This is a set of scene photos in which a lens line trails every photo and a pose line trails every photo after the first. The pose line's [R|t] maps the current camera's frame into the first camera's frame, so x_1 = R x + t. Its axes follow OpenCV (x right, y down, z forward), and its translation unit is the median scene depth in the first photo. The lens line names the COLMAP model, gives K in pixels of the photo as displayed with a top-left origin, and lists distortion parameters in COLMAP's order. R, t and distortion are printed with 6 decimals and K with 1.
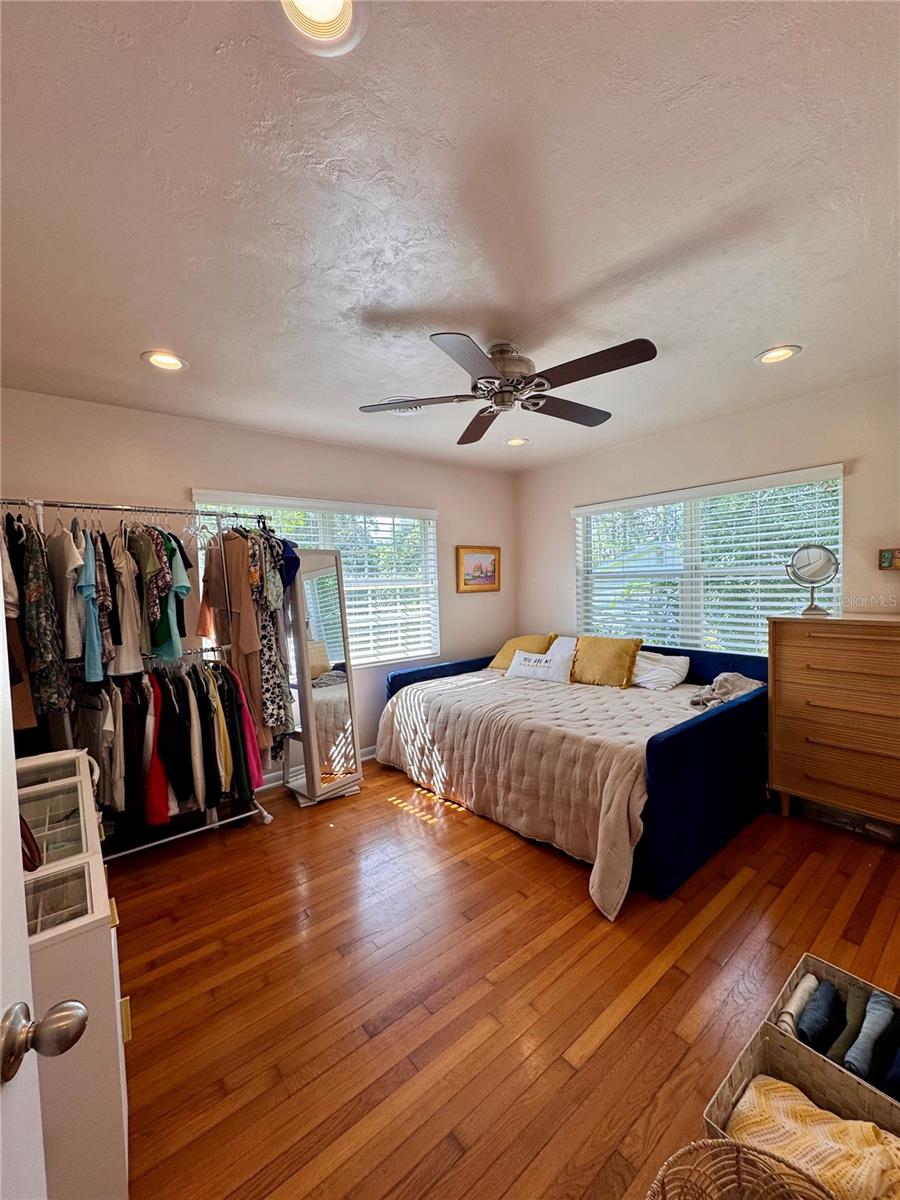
lens RADIAL K [[479.7, 0, 451.4], [0, 479.7, 597.8], [0, 0, 1]] dist [-0.000377, 0.000402]
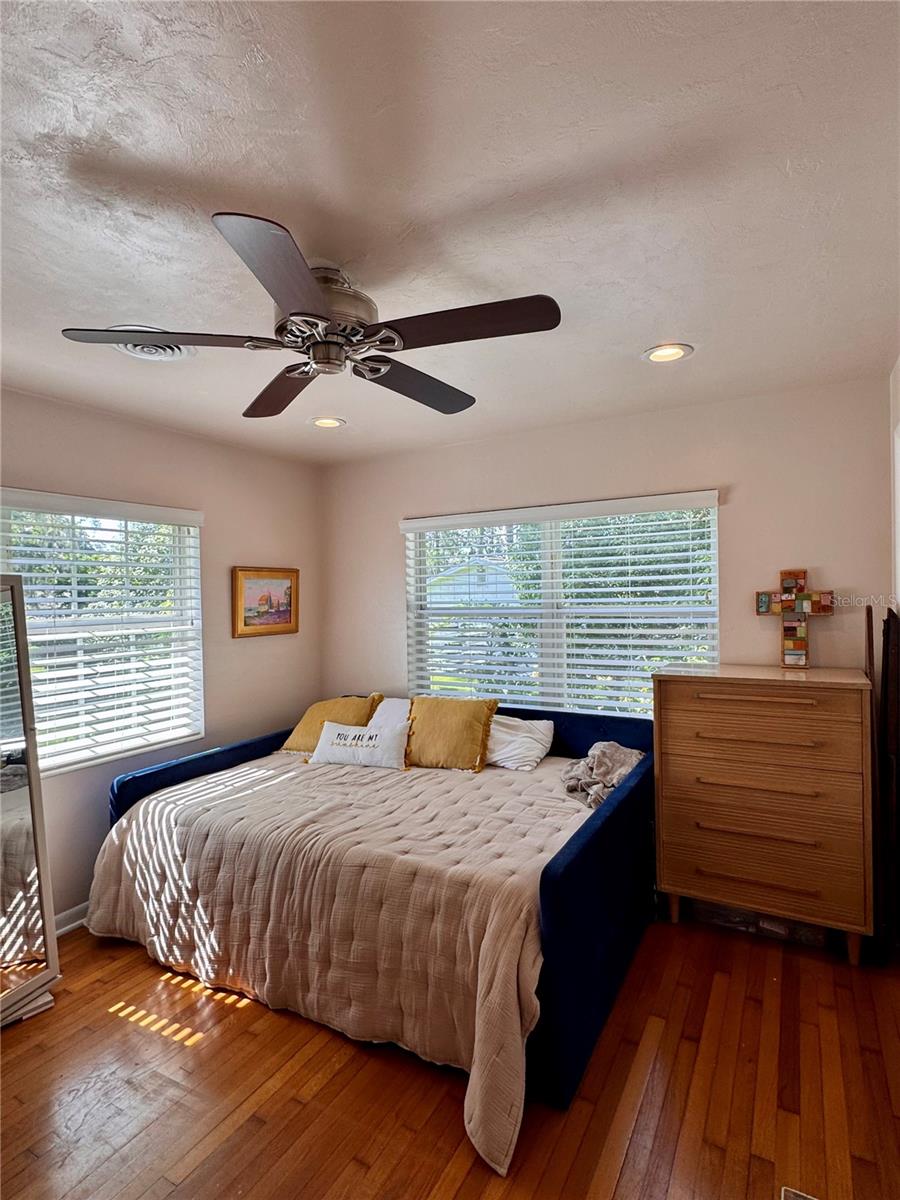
lens RADIAL K [[609.0, 0, 453.8], [0, 609.0, 594.5], [0, 0, 1]] dist [-0.001759, -0.001047]
pose [[0.929013, 0.008192, 0.369955, -0.023798], [0.007833, 0.999096, -0.041794, -0.047878], [-0.369963, 0.041725, 0.928109, 0.156517]]
